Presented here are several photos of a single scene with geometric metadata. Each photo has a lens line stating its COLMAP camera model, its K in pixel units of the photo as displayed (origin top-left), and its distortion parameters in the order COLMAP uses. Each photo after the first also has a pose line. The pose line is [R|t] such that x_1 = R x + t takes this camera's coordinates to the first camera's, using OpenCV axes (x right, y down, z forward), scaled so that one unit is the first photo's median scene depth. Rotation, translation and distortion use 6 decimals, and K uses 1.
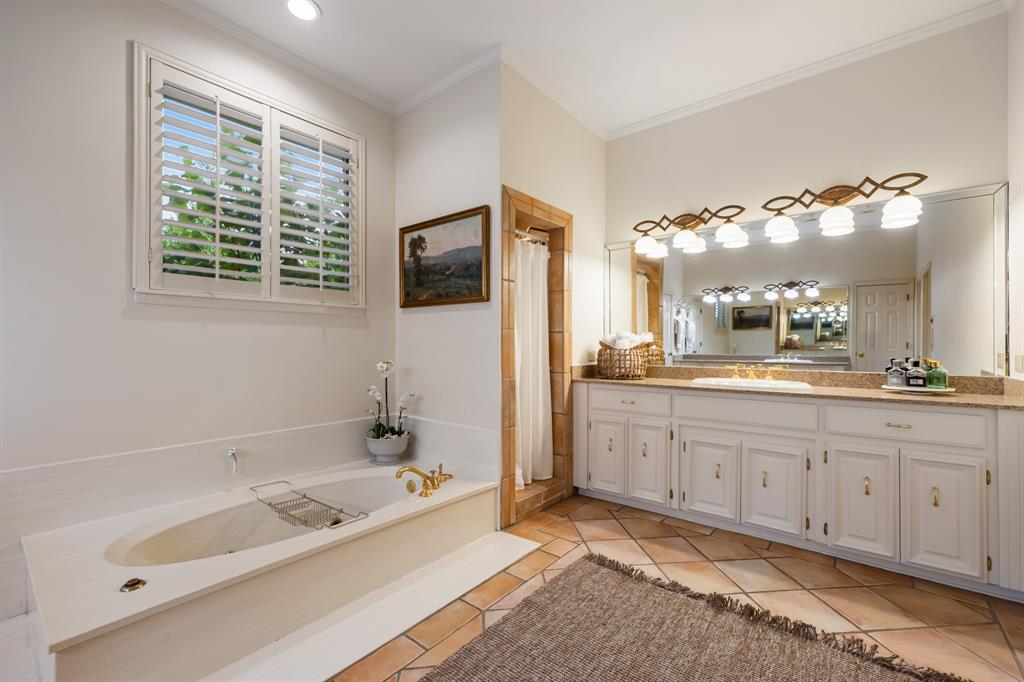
lens RADIAL K [[413.5, 0, 513.8], [0, 413.5, 348.6], [0, 0, 1]] dist [-0.001382, -0.000208]
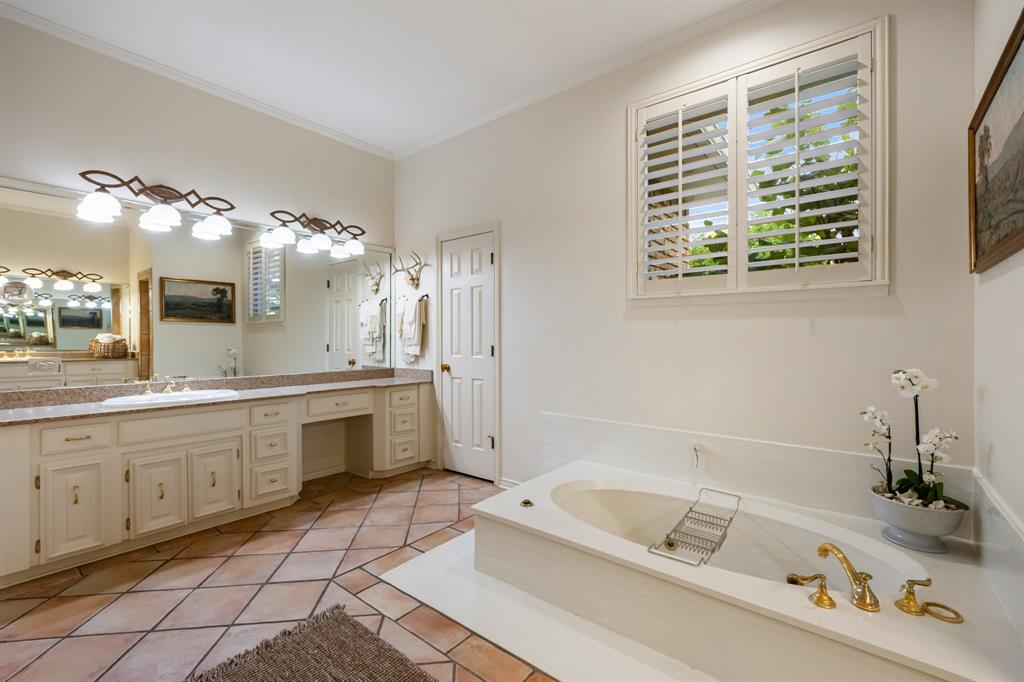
lens RADIAL K [[449.9, 0, 510.4], [0, 449.9, 335.1], [0, 0, 1]] dist [0.000062, 0.000124]
pose [[0.023633, -0.002161, -0.999718, 0.388600], [-0.007640, 0.999968, -0.002342, -0.015775], [0.999692, 0.007694, 0.023616, 0.496390]]
